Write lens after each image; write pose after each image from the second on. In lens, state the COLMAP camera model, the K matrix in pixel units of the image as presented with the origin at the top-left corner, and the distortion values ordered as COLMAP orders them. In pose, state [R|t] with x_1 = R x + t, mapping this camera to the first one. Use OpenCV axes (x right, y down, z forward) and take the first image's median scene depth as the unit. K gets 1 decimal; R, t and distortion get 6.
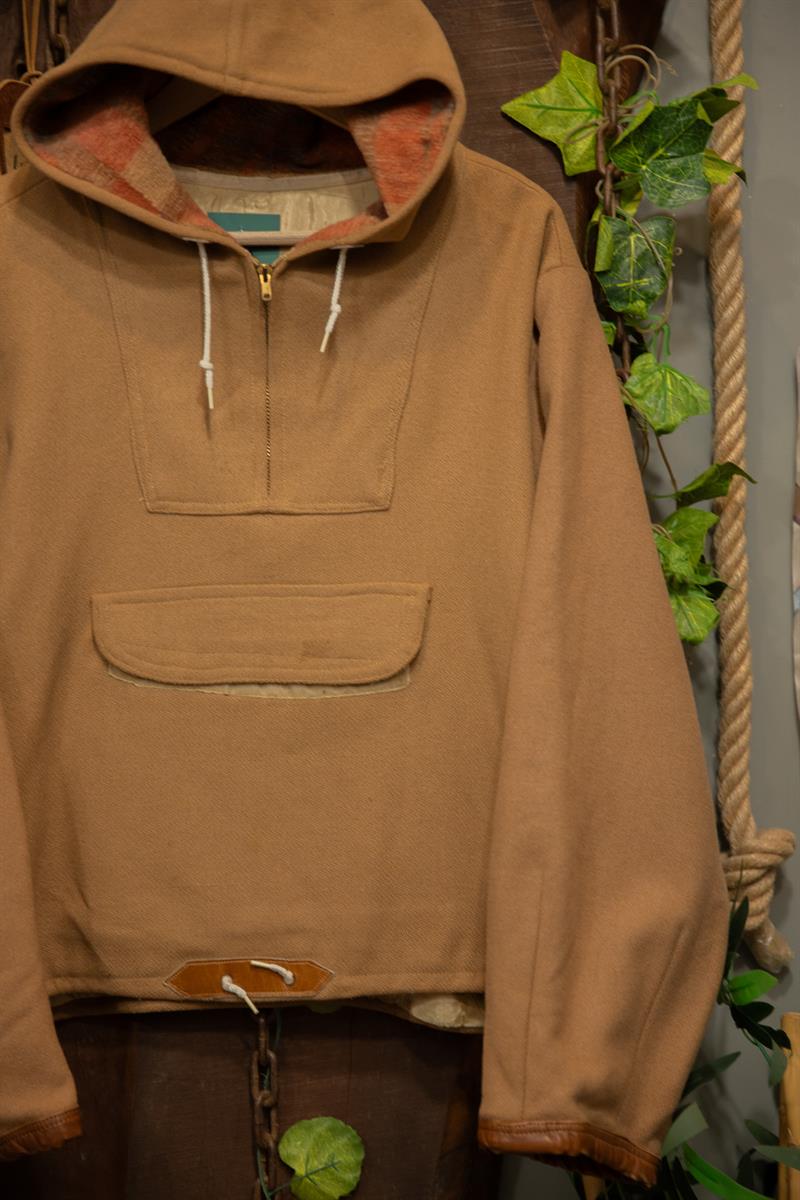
lens RADIAL K [[2136.4, 0, 421.7], [0, 2136.4, 611.8], [0, 0, 1]] dist [0.152876, 0.000000]
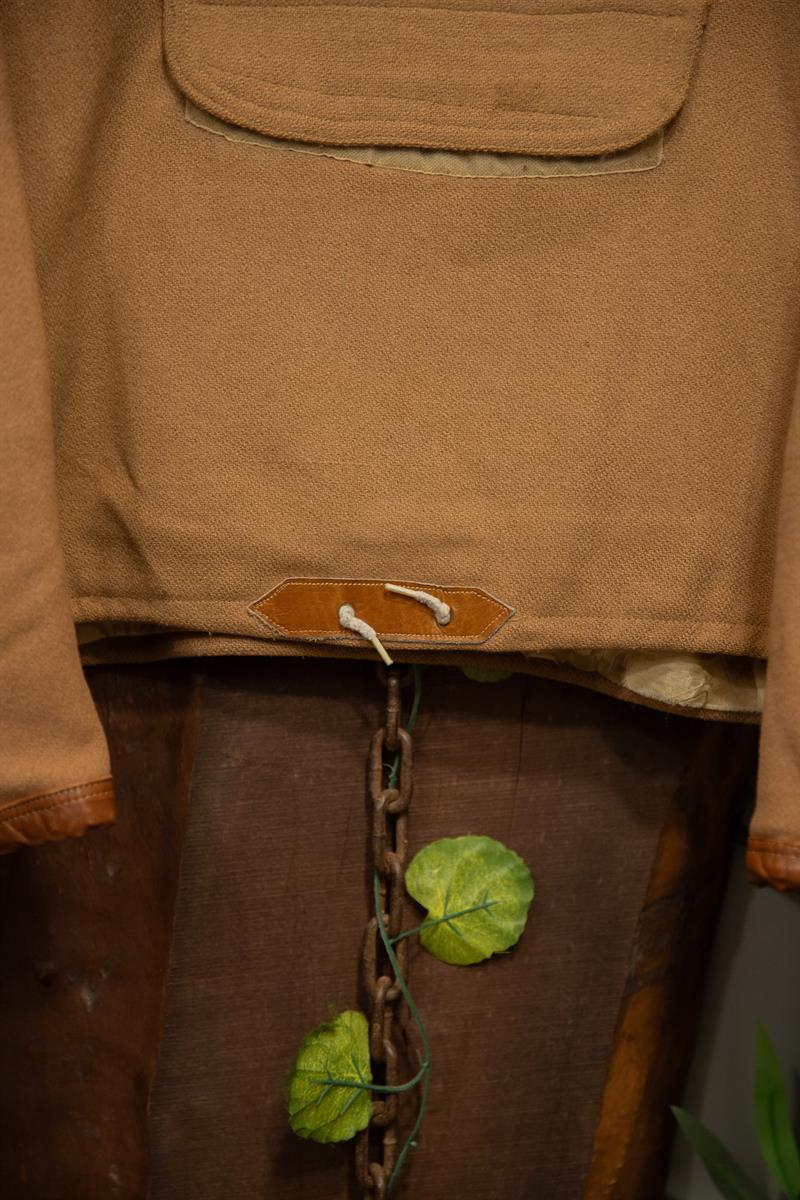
lens RADIAL K [[2136.4, 0, 429.1], [0, 2136.4, 605.6], [0, 0, 1]] dist [0.152876, 0.000000]
pose [[0.998168, 0.060497, 0.000994, -0.066509], [-0.060430, 0.995979, 0.066134, 0.125323], [0.003011, -0.066073, 0.997810, 0.359629]]
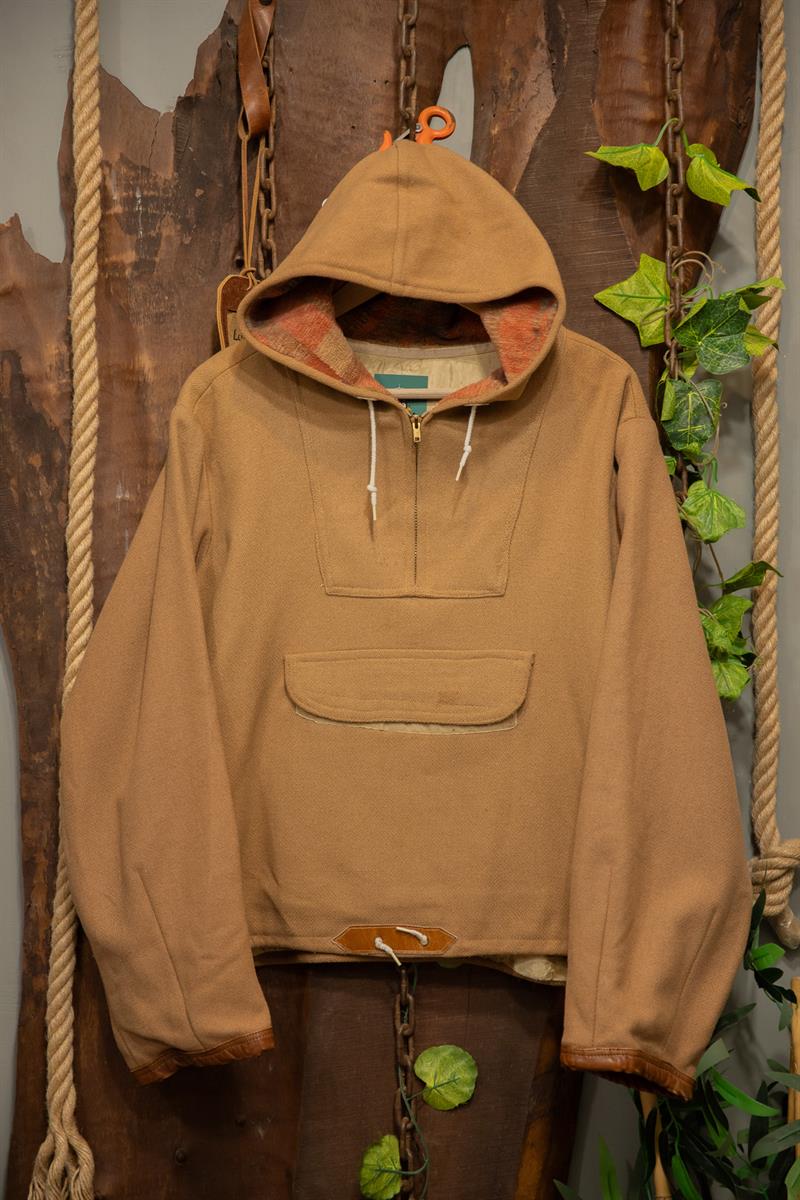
lens RADIAL K [[2136.4, 0, 423.3], [0, 2136.4, 608.4], [0, 0, 1]] dist [0.152876, 0.000000]
pose [[0.998230, 0.018254, -0.056606, 0.010411], [-0.018204, 0.999833, 0.001406, -0.040791], [0.056623, -0.000373, 0.998396, -0.350660]]
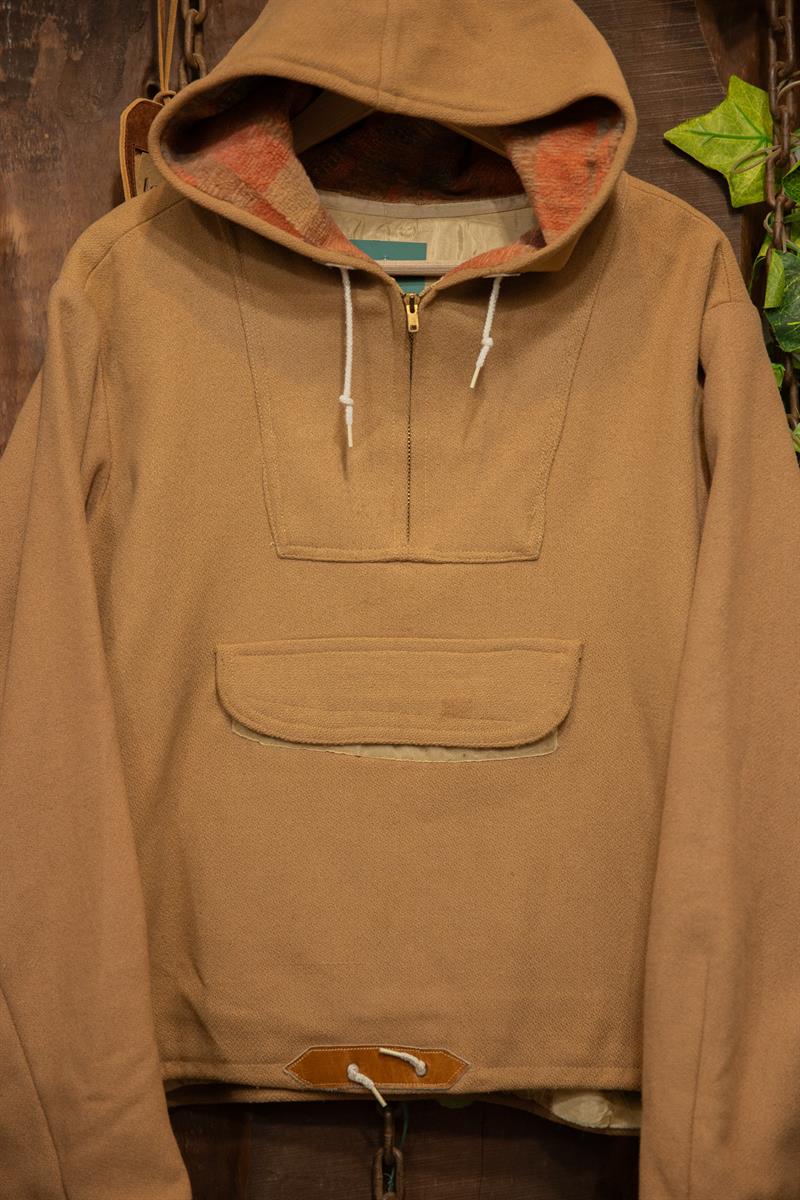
lens RADIAL K [[2136.4, 0, 419.6], [0, 2136.4, 610.4], [0, 0, 1]] dist [0.152876, 0.000000]
pose [[0.999654, 0.020278, -0.016731, -0.050697], [-0.020978, 0.998864, -0.042790, 0.014883], [0.015845, 0.043126, 0.998944, 0.075608]]
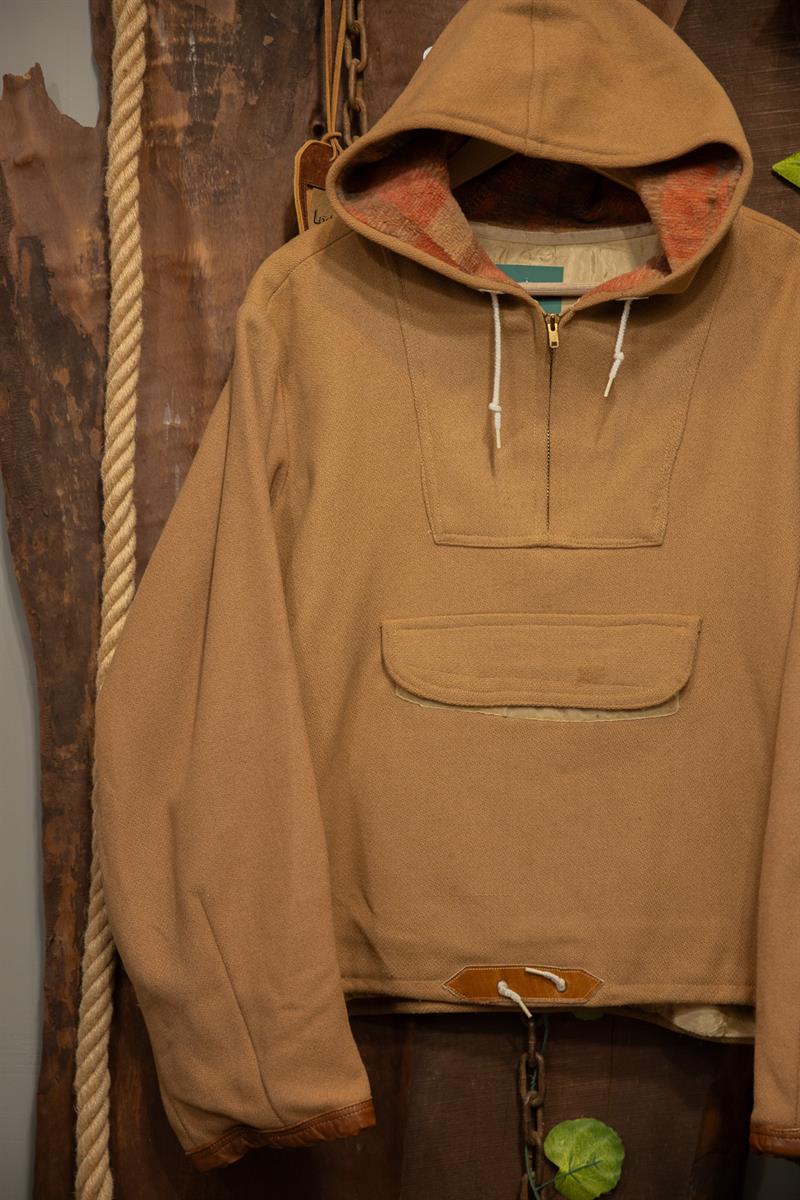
lens RADIAL K [[2136.4, 0, 422.0], [0, 2136.4, 612.4], [0, 0, 1]] dist [0.152876, 0.000000]
pose [[0.999054, 0.019372, -0.038925, -0.092287], [-0.019734, 0.999765, -0.008949, -0.002691], [0.038742, 0.009709, 0.999202, -0.064966]]
